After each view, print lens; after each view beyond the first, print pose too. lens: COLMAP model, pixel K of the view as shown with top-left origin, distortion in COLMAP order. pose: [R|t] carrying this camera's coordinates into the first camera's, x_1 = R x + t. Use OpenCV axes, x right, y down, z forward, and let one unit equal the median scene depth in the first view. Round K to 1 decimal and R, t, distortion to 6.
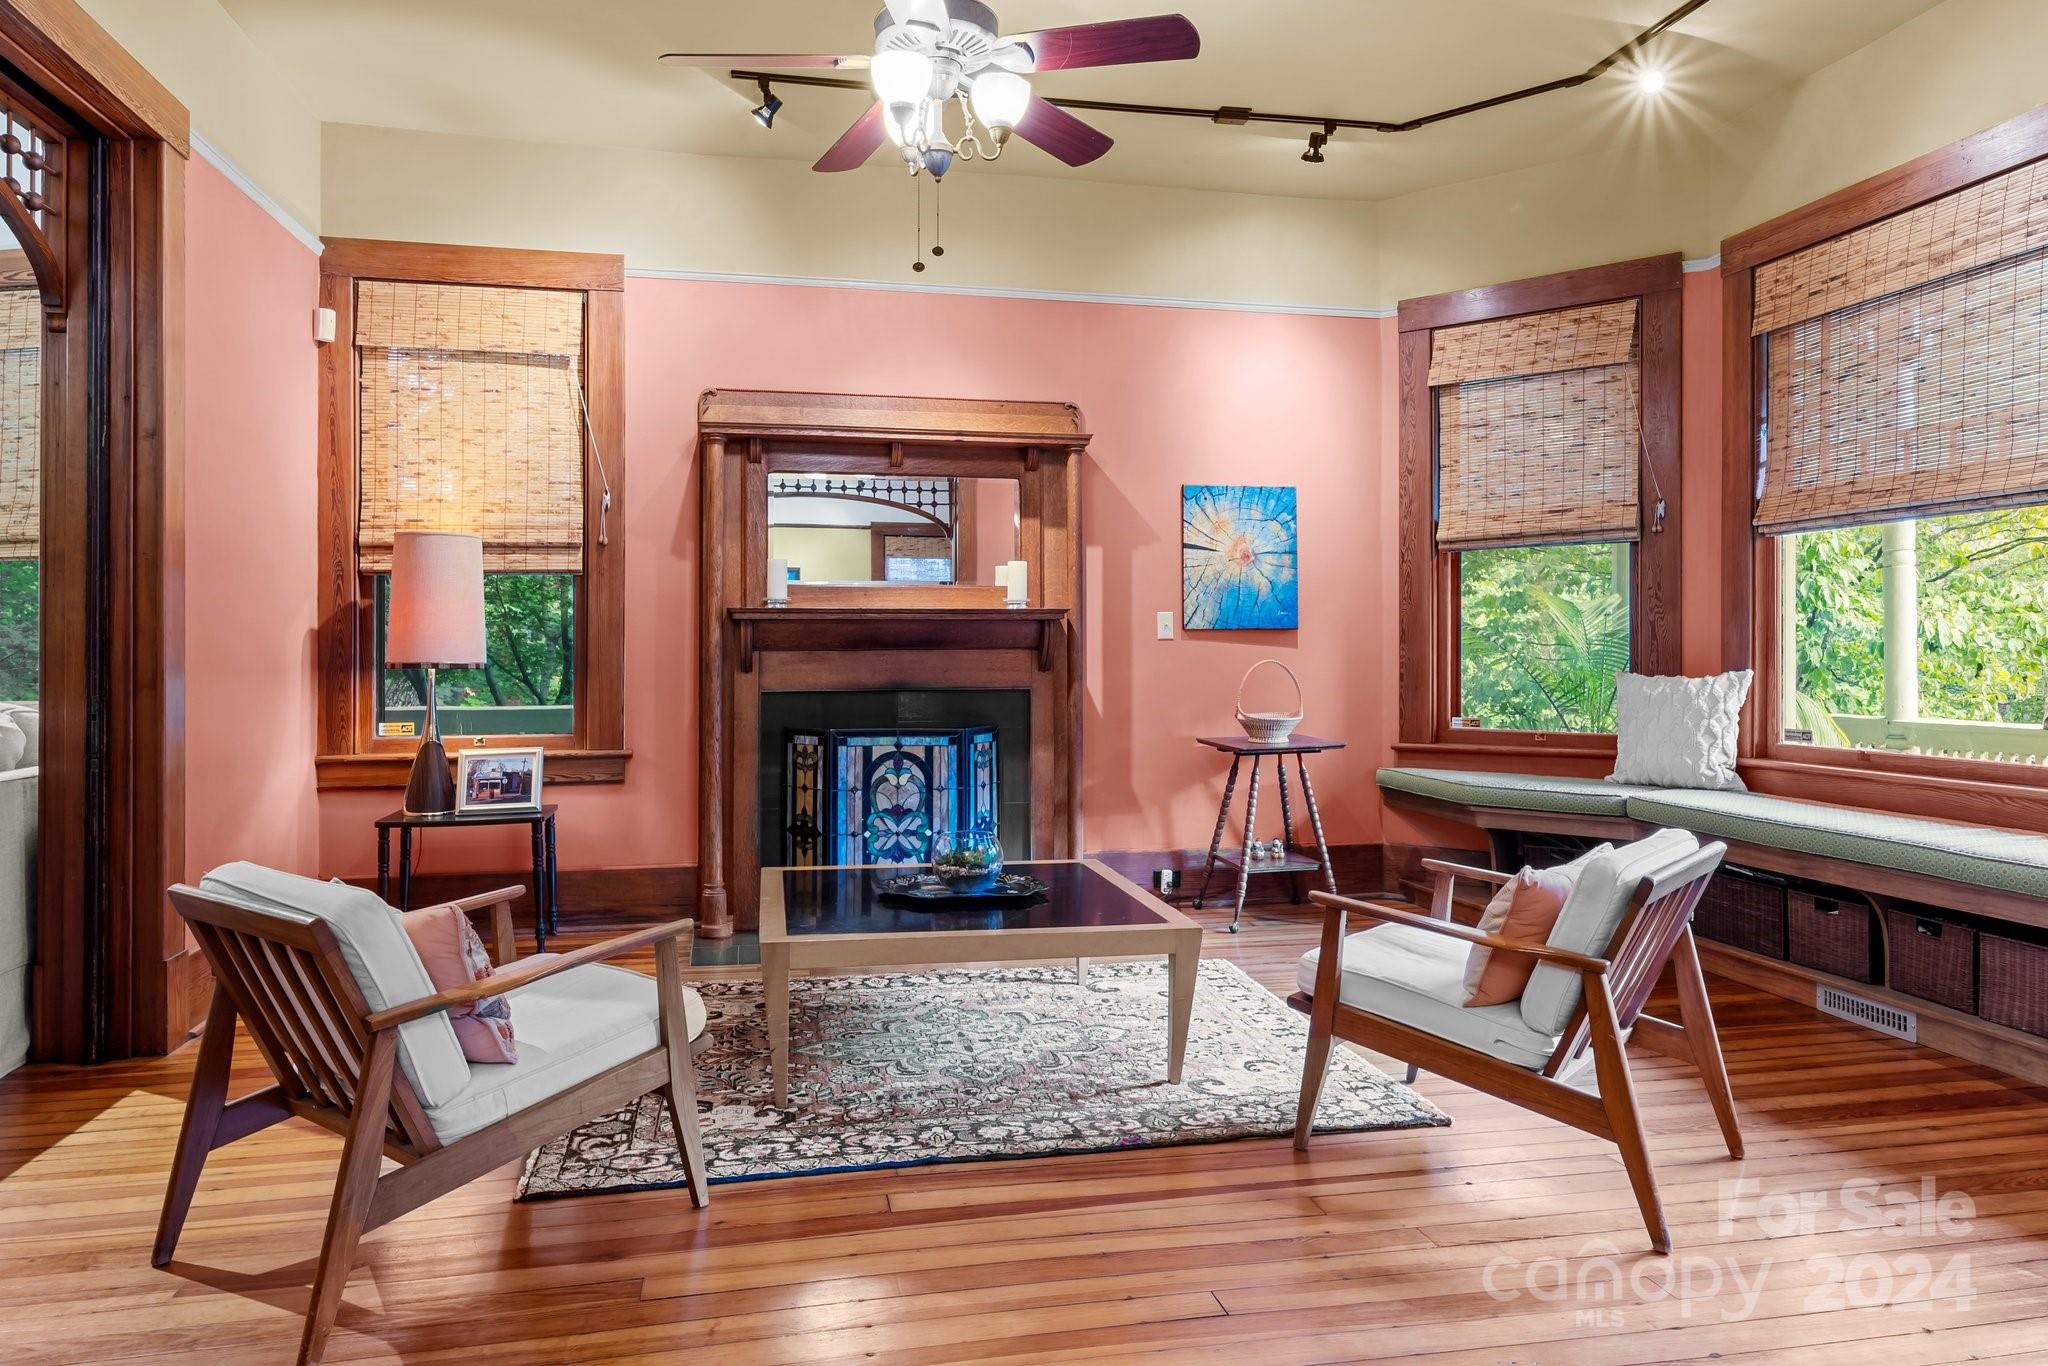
lens RADIAL K [[1284.7, 0, 1001.9], [0, 1284.7, 637.2], [0, 0, 1]] dist [-0.002218, 0.005658]
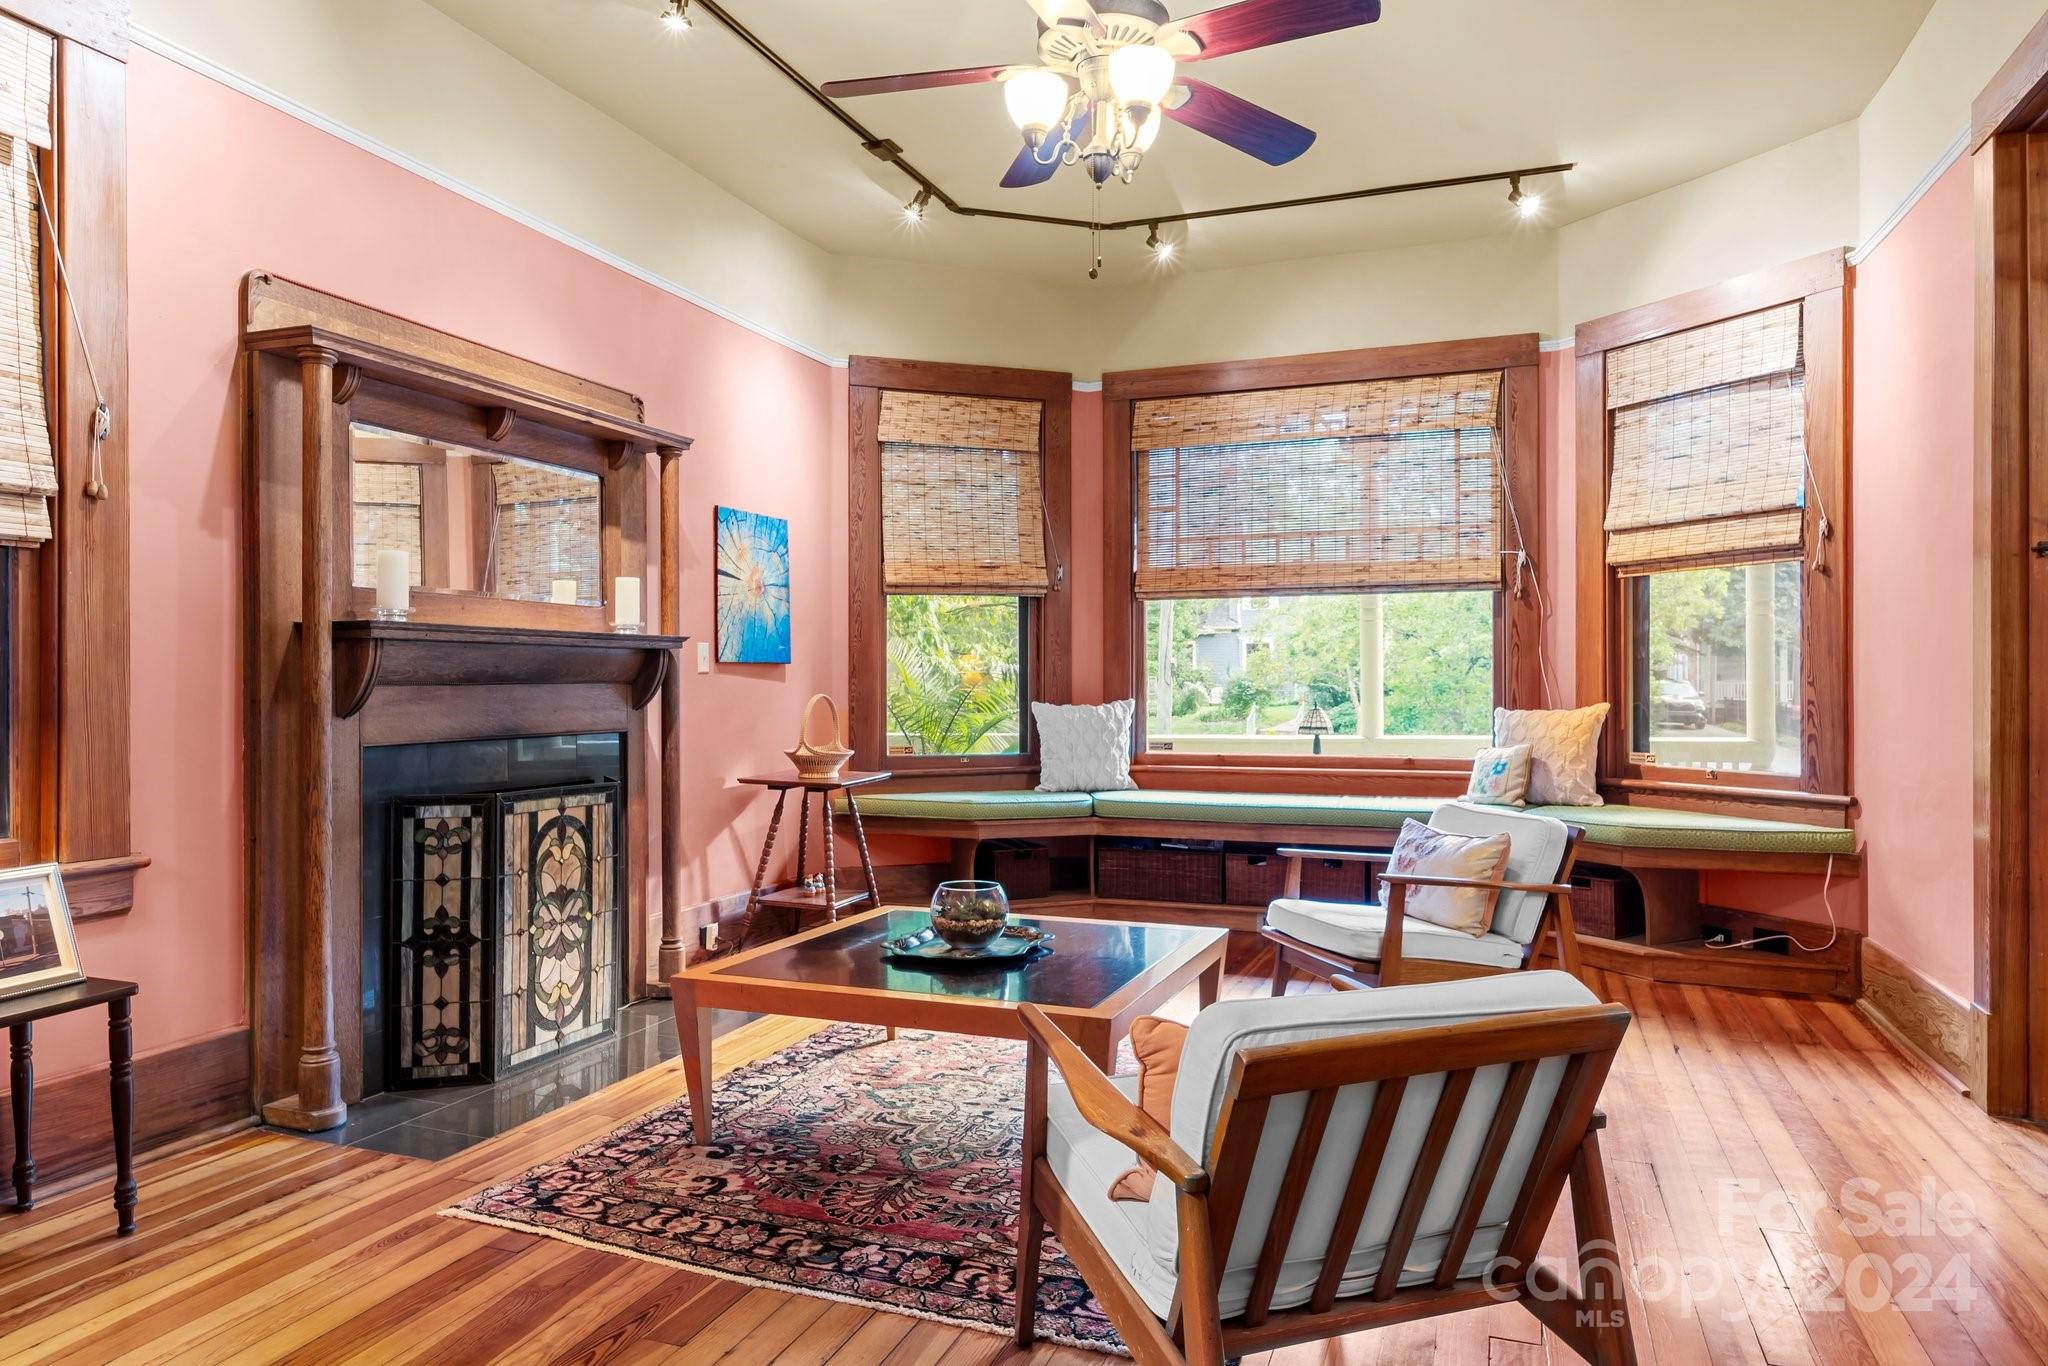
lens RADIAL K [[1284.7, 0, 1023.5], [0, 1284.7, 682.6], [0, 0, 1]] dist [-0.002218, 0.005658]
pose [[0.536923, 0.001625, 0.843630, -0.576404], [-0.007810, 0.999965, 0.003044, 0.004565], [-0.843595, -0.008223, 0.536917, 0.352369]]
